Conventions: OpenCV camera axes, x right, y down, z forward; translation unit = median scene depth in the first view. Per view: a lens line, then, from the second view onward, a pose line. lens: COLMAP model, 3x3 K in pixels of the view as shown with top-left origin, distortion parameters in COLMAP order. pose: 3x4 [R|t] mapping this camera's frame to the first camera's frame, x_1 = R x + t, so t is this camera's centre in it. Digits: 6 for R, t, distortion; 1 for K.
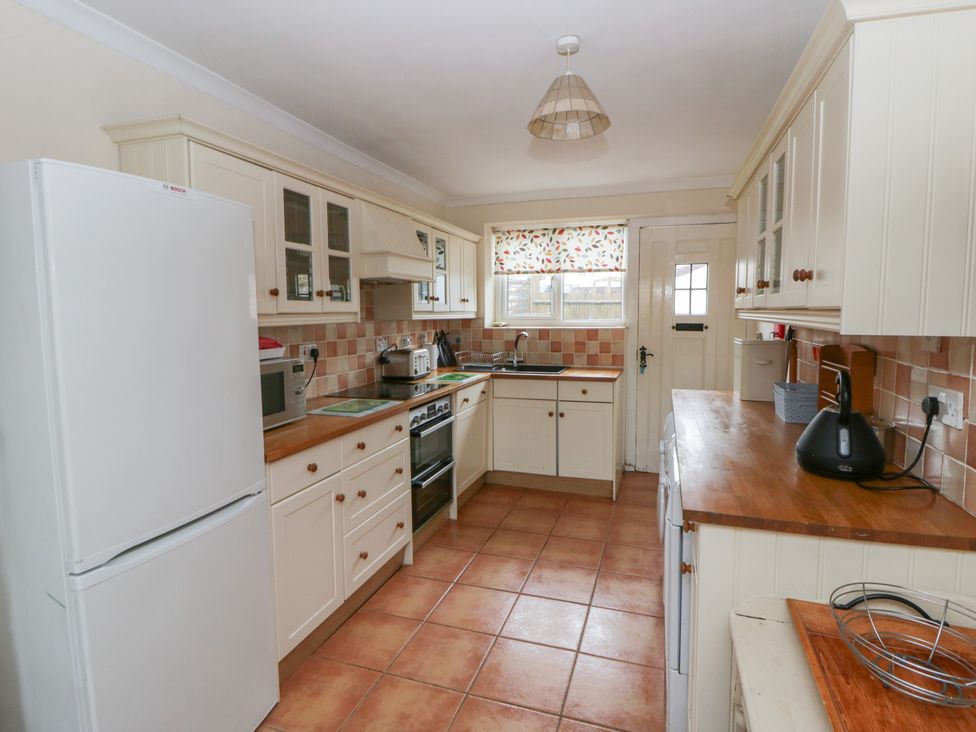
lens RADIAL K [[508.1, 0, 504.8], [0, 508.1, 352.2], [0, 0, 1]] dist [-0.000189, -0.013384]
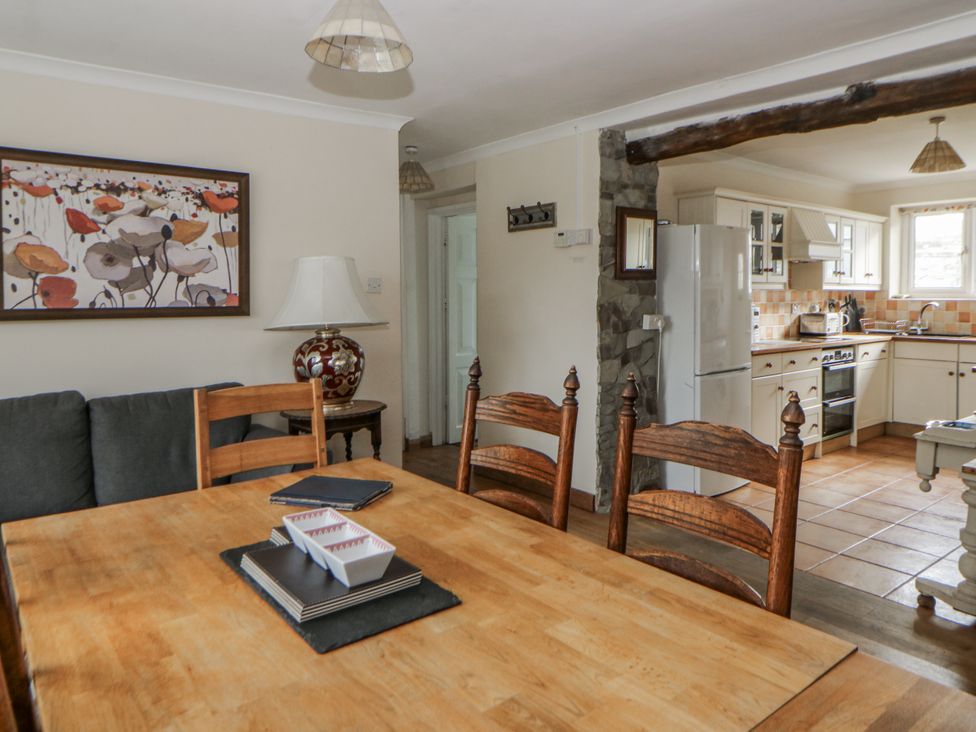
lens RADIAL K [[669.9, 0, 527.7], [0, 669.9, 309.2], [0, 0, 1]] dist [0.007194, -0.005564]
pose [[0.847514, 0.017895, -0.530471, 0.095018], [-0.047391, 0.997991, -0.042049, 0.099683], [0.528653, 0.060777, 0.846659, -0.894667]]
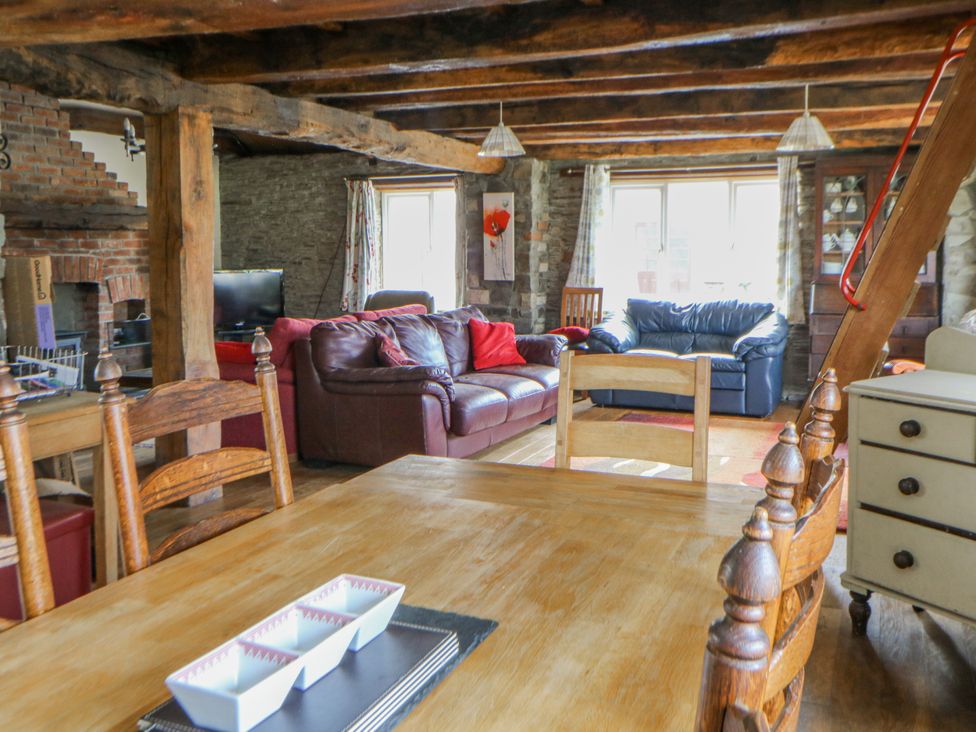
lens RADIAL K [[847.1, 0, 530.9], [0, 847.1, 311.0], [0, 0, 1]] dist [0.002367, -0.006876]
pose [[0.071735, -0.069827, 0.994976, -0.473013], [0.083921, 0.994432, 0.063739, 0.092868], [-0.993887, 0.078927, 0.077196, -0.735154]]
